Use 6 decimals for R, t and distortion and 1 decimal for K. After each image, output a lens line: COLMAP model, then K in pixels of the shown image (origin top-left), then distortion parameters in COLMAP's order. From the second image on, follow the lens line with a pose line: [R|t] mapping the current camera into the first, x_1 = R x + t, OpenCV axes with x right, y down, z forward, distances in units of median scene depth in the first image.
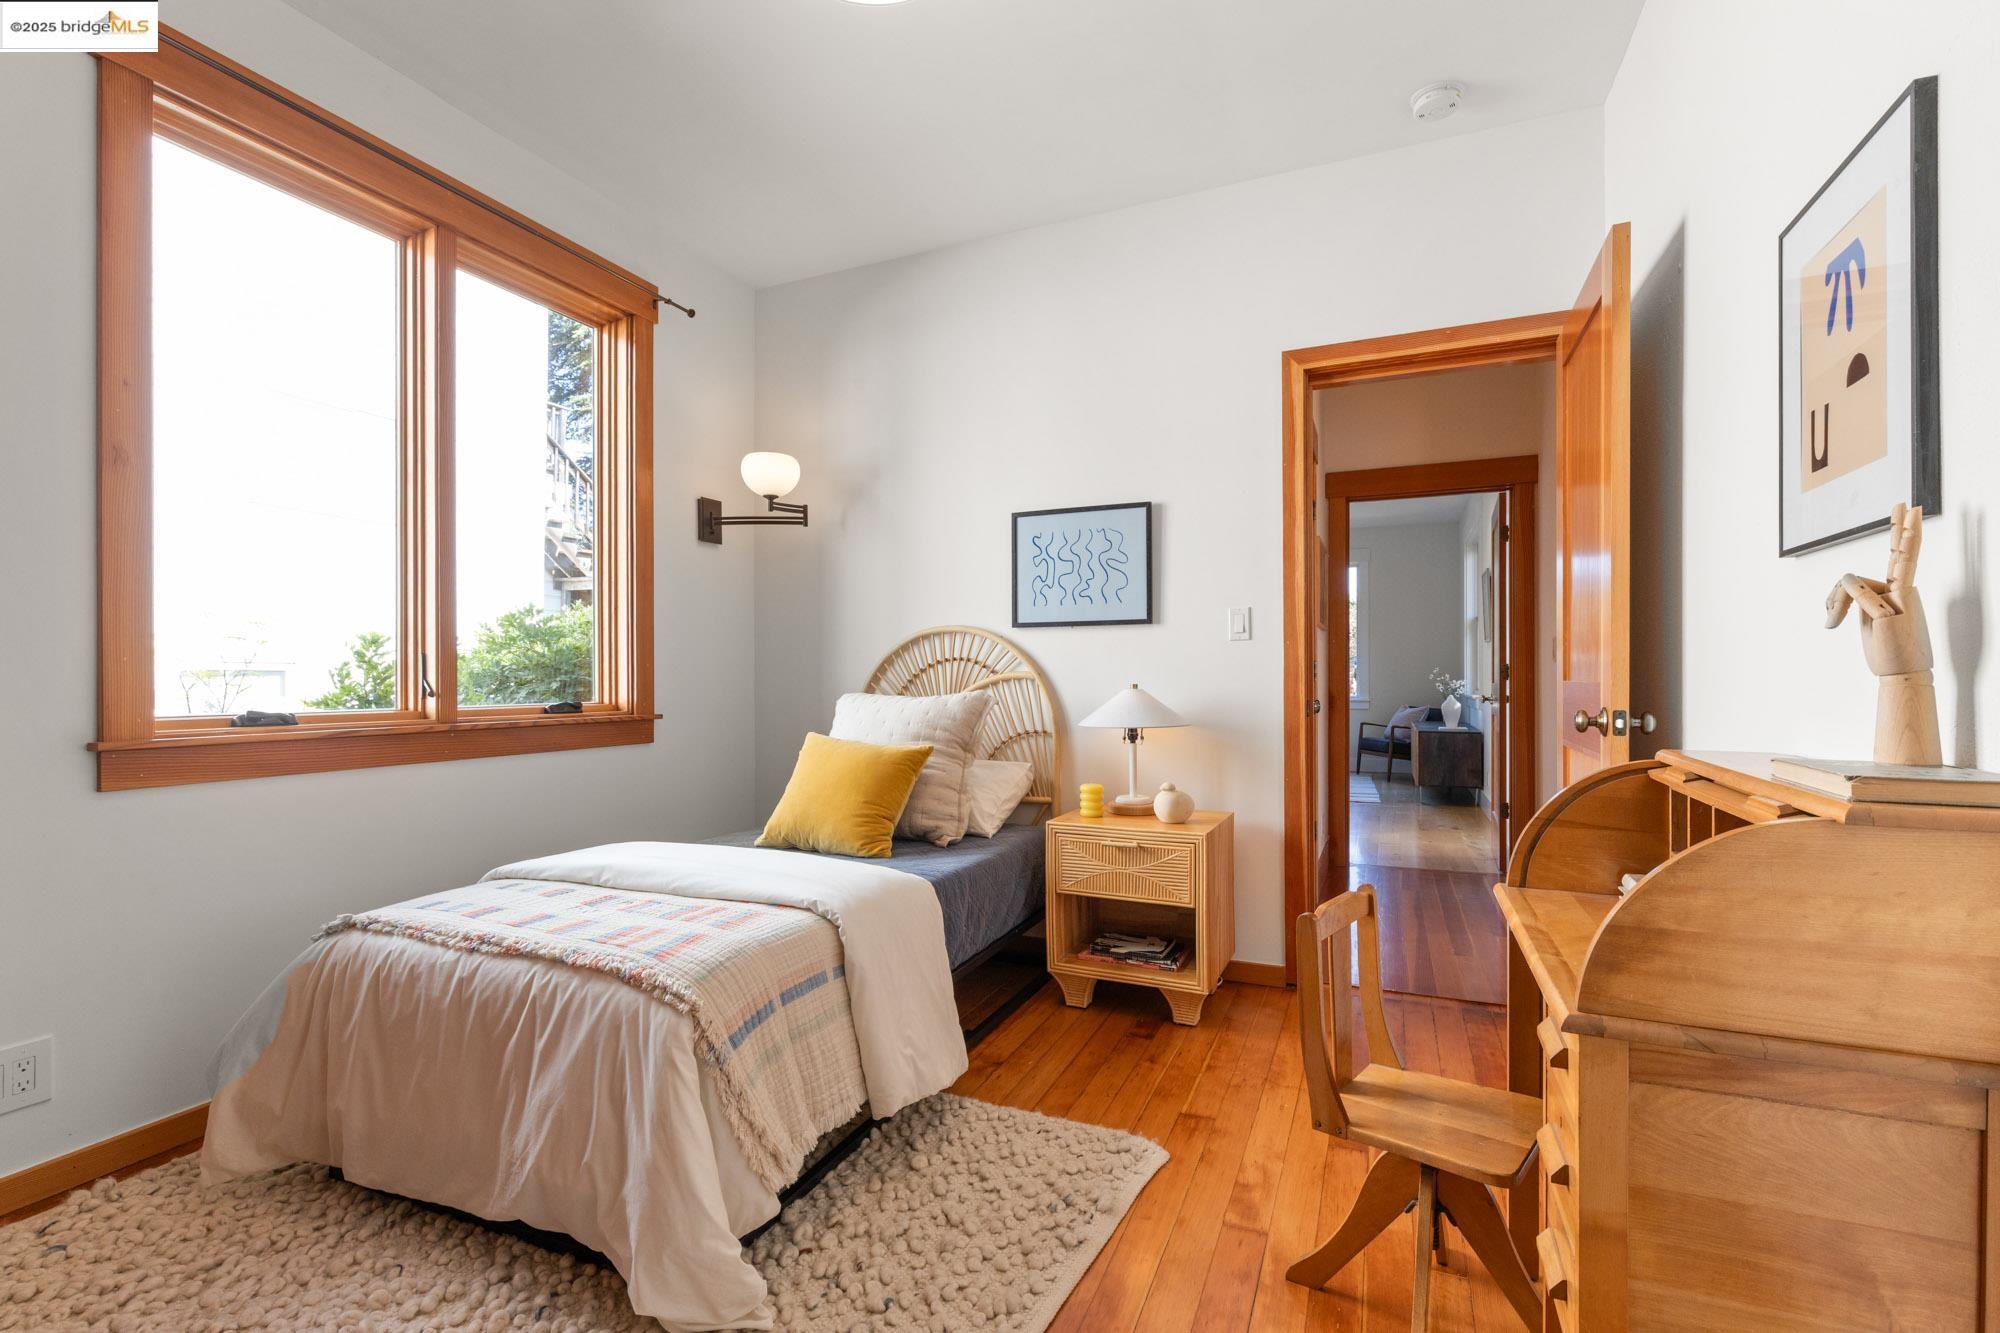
lens RADIAL K [[904.7, 0, 1000.6], [0, 904.7, 677.0], [0, 0, 1]] dist [0.004726, -0.001114]
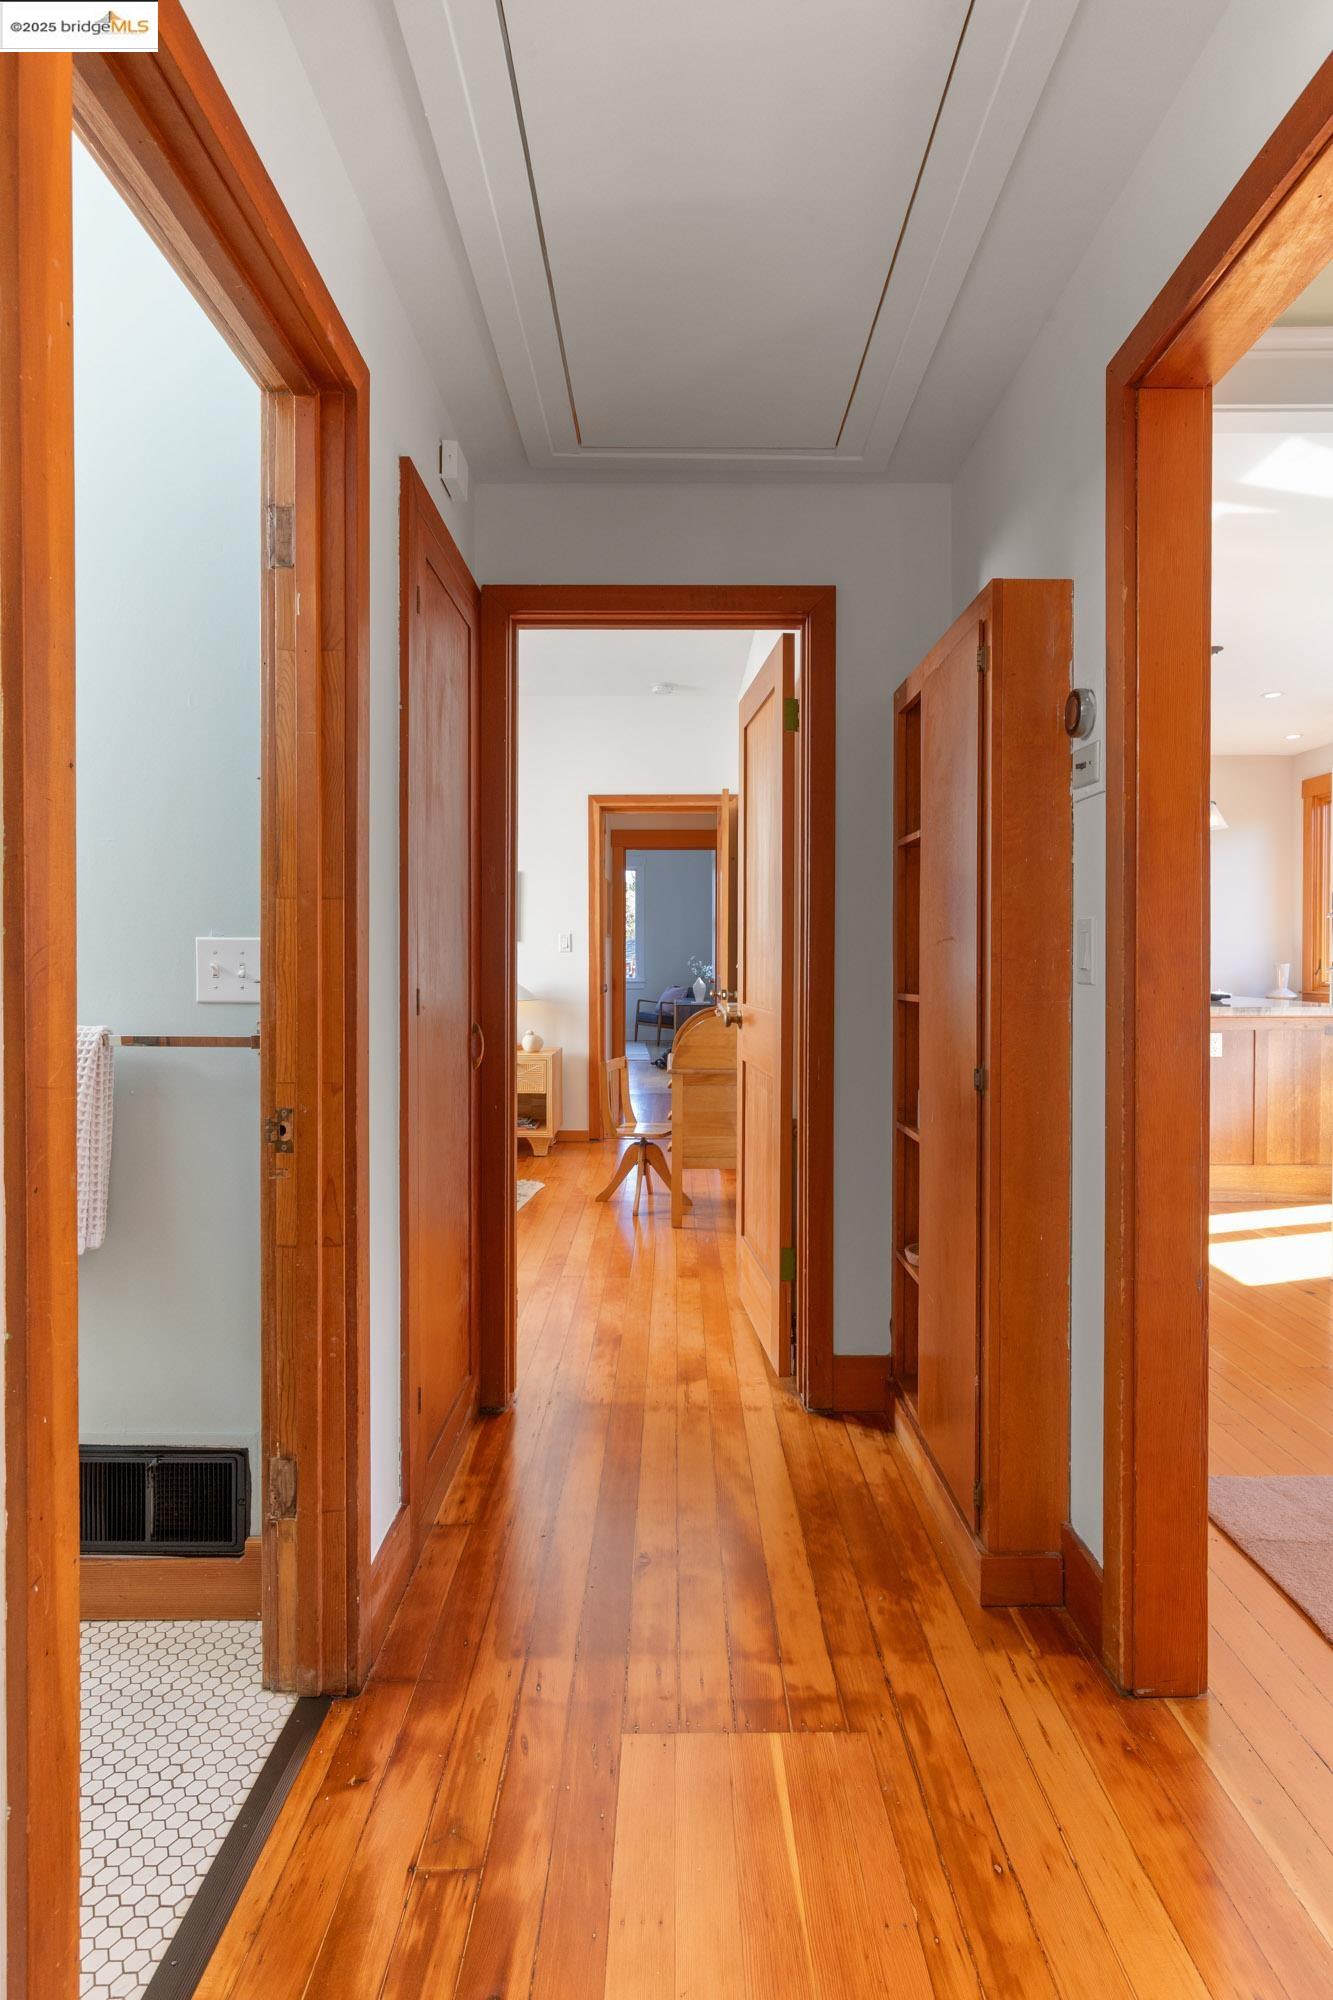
lens RADIAL K [[1023.6, 0, 661.1], [0, 1023.6, 957.2], [0, 0, 1]] dist [-0.000249, -0.000042]
pose [[0.923627, 0.002244, 0.383285, -0.346995], [-0.003575, 0.999990, 0.002760, -0.037413], [-0.383275, -0.003920, 0.923626, -0.973013]]
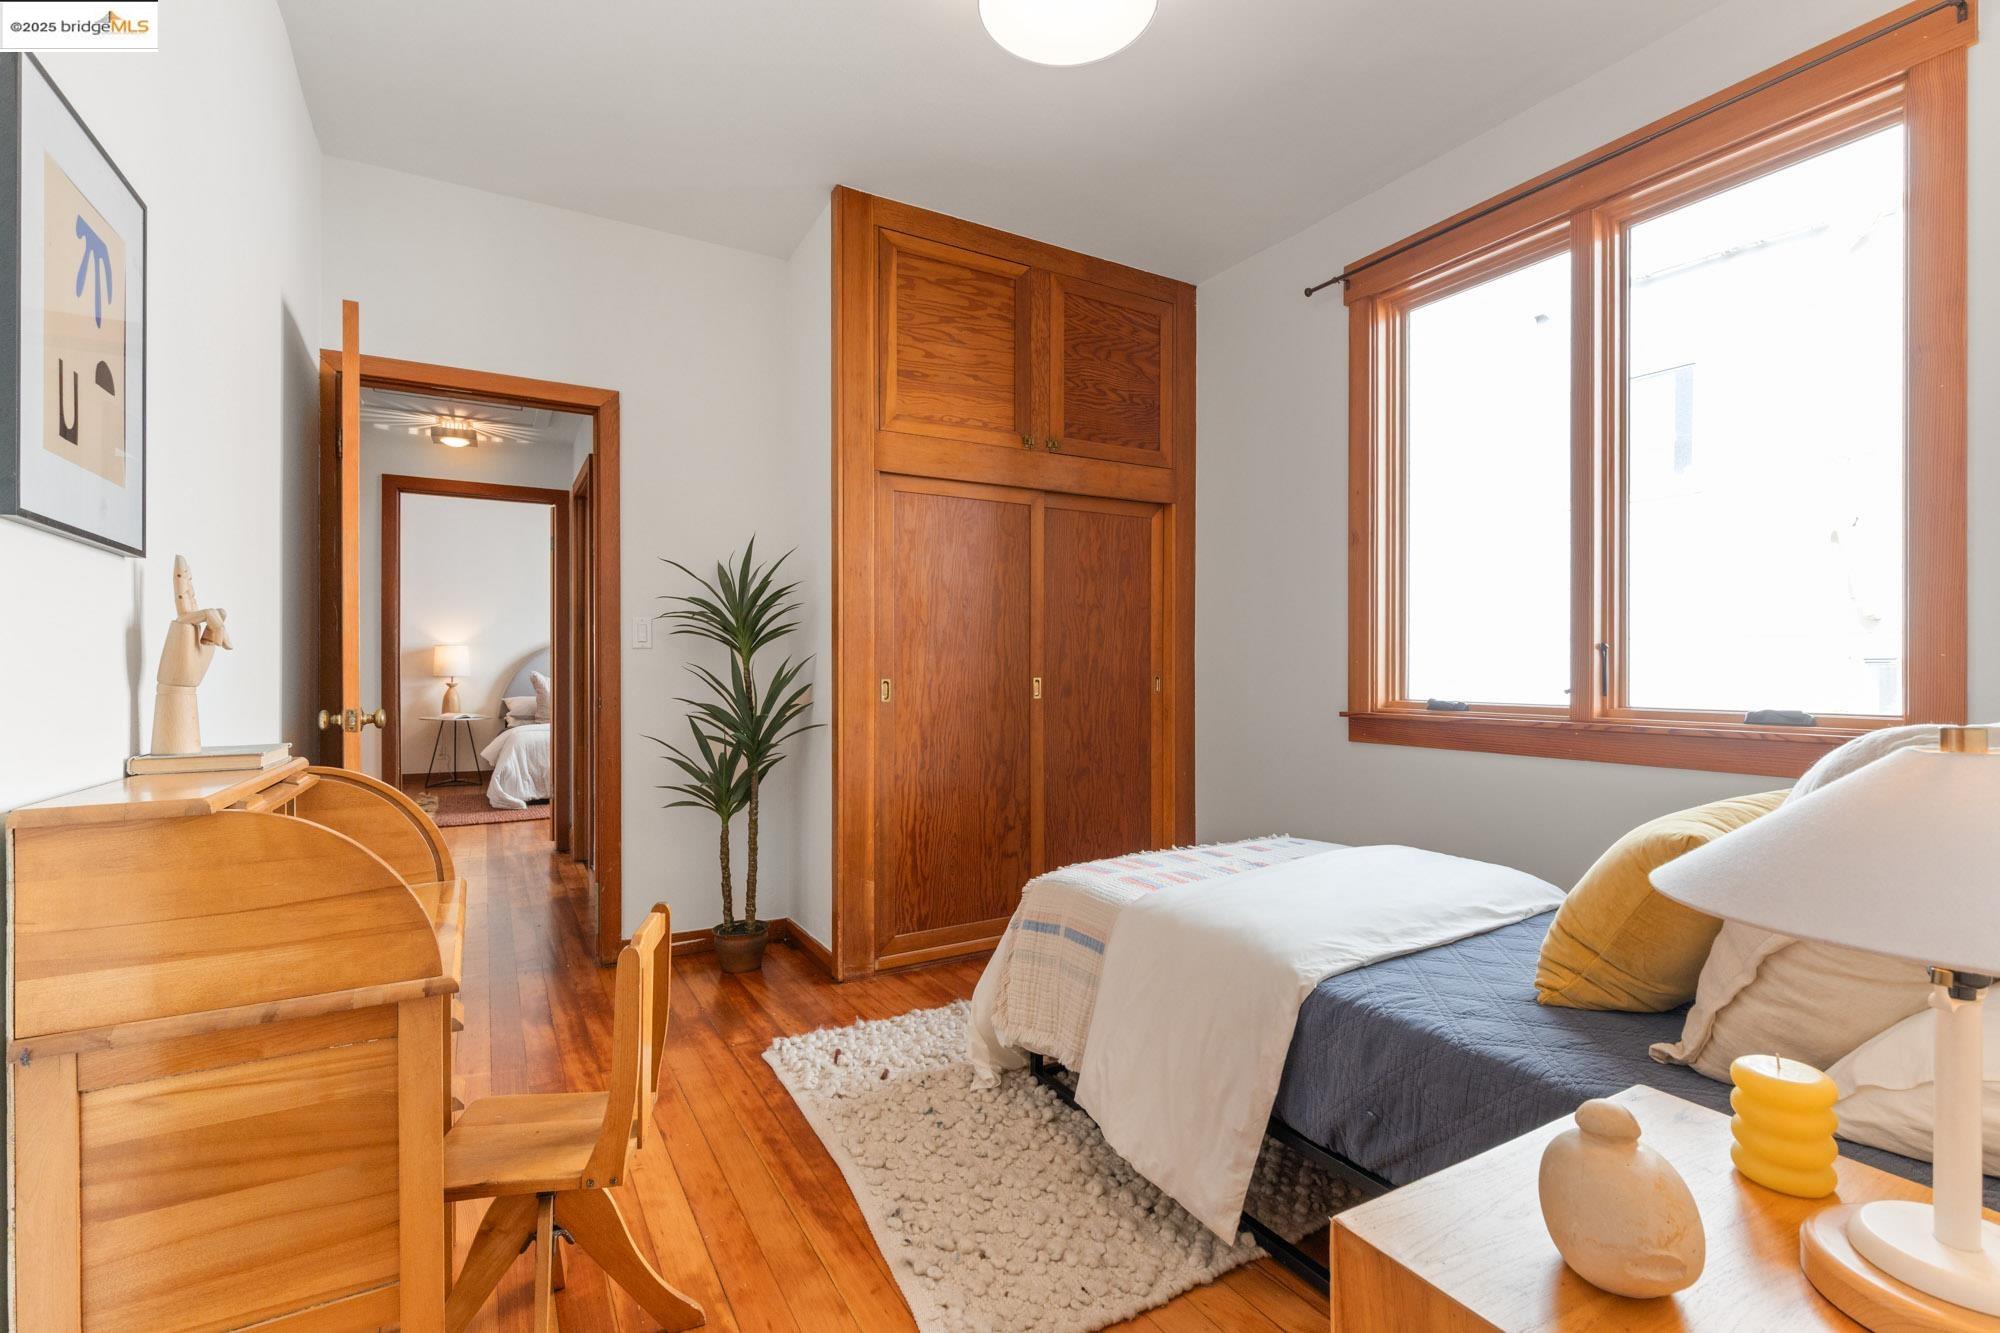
lens RADIAL K [[904.7, 0, 1015.4], [0, 904.7, 665.9], [0, 0, 1]] dist [0.004726, -0.001114]
pose [[-0.593077, 0.004320, -0.805134, 0.430162], [-0.001114, 0.999980, 0.006186, -0.012519], [0.805145, 0.004566, -0.593061, 0.888012]]
